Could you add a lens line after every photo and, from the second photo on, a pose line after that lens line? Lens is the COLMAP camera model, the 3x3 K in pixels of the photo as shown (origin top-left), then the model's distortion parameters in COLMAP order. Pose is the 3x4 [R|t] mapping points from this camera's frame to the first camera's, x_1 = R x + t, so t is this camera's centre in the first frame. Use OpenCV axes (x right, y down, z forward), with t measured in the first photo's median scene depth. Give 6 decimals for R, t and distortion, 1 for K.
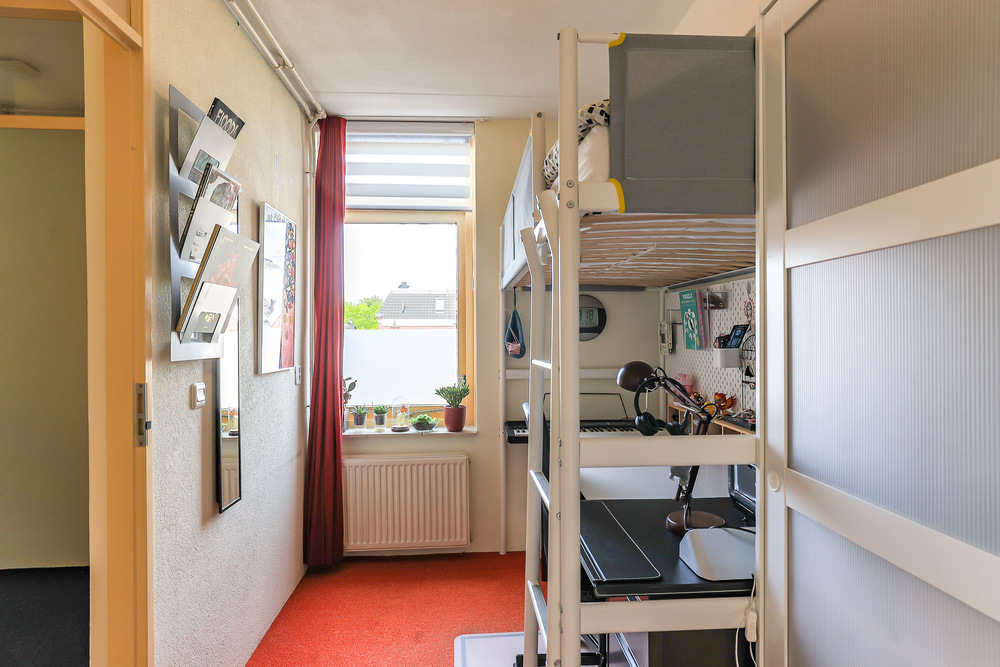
lens RADIAL K [[576.0, 0, 501.2], [0, 576.0, 330.7], [0, 0, 1]] dist [-0.000496, -0.000007]
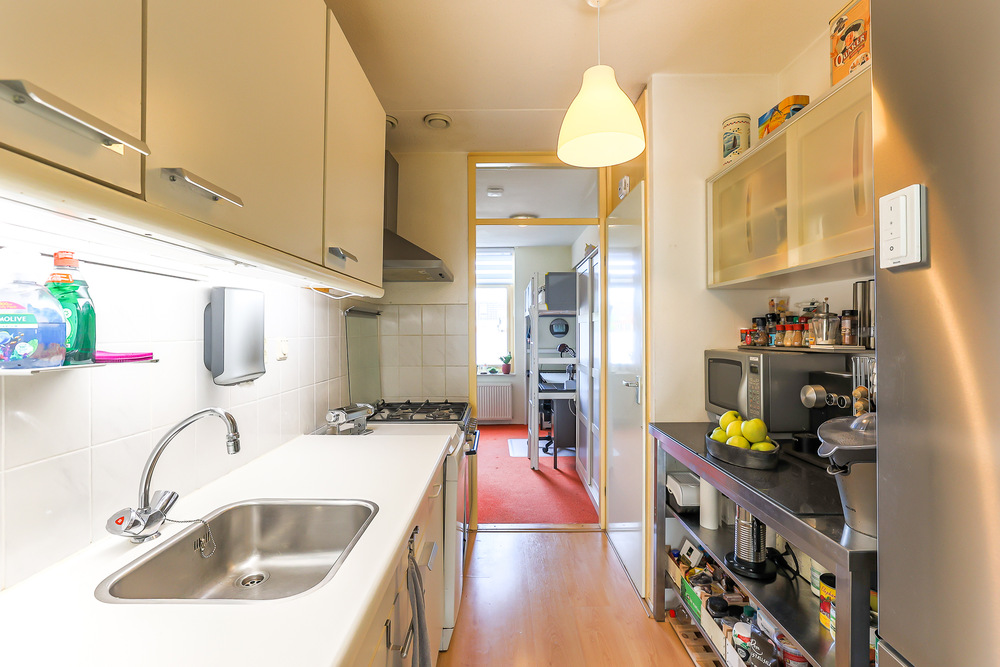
lens RADIAL K [[458.1, 0, 499.2], [0, 458.1, 330.3], [0, 0, 1]] dist [-0.030954, 0.001781]
pose [[0.997785, 0.002026, -0.066495, 0.018577], [-0.002466, 0.999976, -0.006542, 0.000360], [0.066480, 0.006691, 0.997765, -0.953309]]
